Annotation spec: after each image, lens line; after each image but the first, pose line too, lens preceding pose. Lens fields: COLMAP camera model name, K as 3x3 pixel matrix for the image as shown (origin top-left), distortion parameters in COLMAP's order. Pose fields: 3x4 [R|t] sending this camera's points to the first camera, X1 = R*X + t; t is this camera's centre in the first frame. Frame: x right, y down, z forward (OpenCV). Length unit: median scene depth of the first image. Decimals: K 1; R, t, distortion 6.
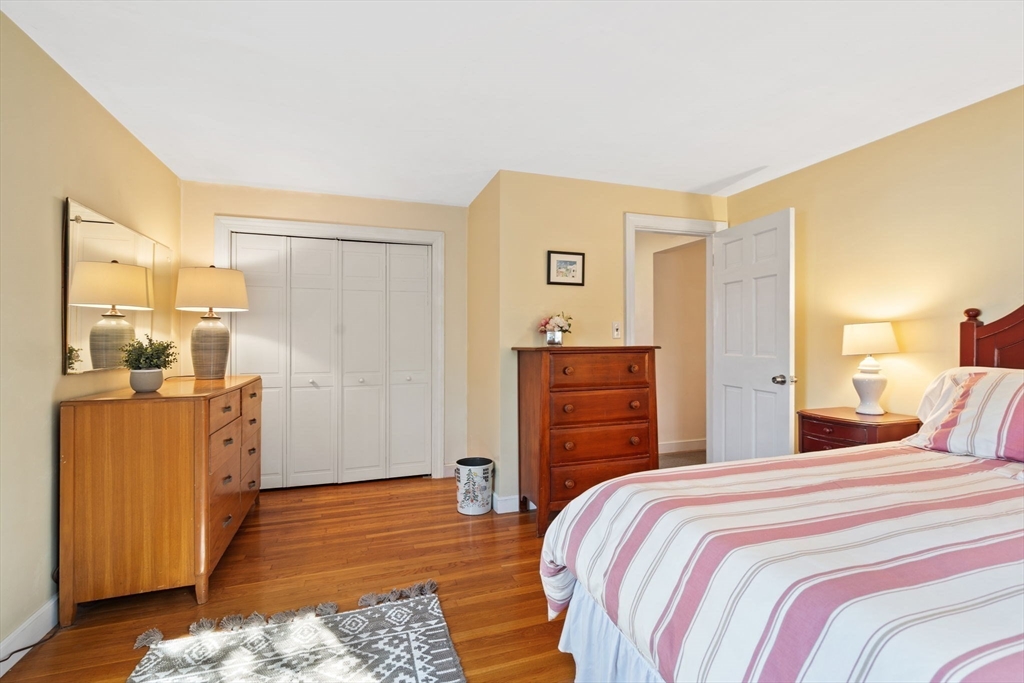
lens RADIAL K [[467.0, 0, 511.2], [0, 467.0, 345.0], [0, 0, 1]] dist [-0.001934, 0.000681]
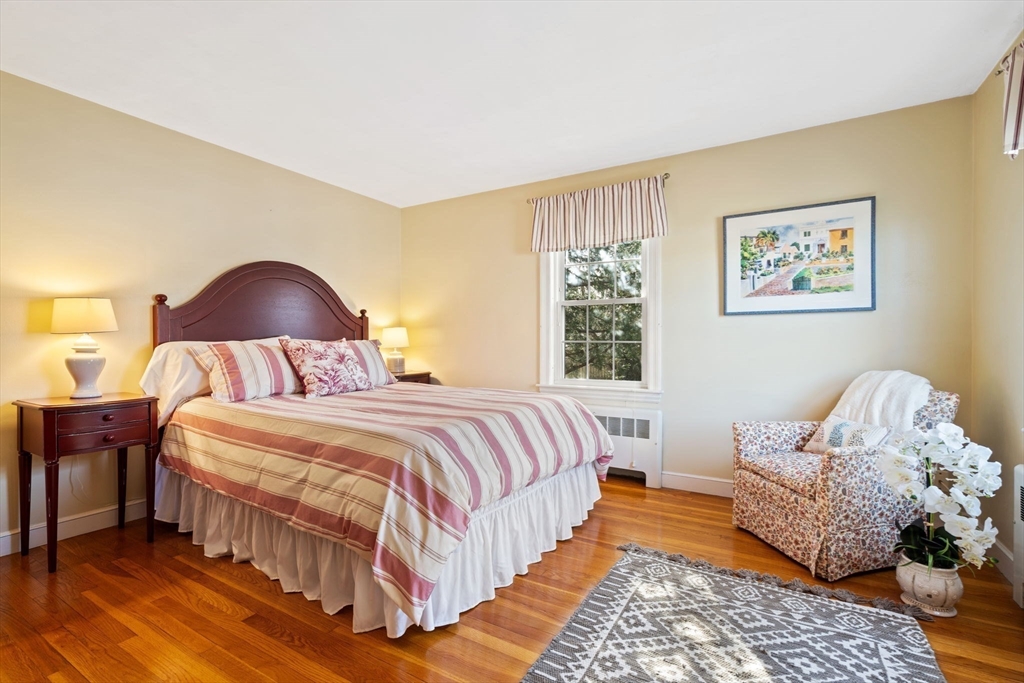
lens RADIAL K [[467.0, 0, 511.2], [0, 467.0, 345.0], [0, 0, 1]] dist [-0.001934, 0.000681]
pose [[-0.651177, 0.000550, 0.758925, -0.806722], [-0.009029, 0.999923, -0.008471, 0.086285], [-0.758872, -0.012369, -0.651122, 1.813191]]
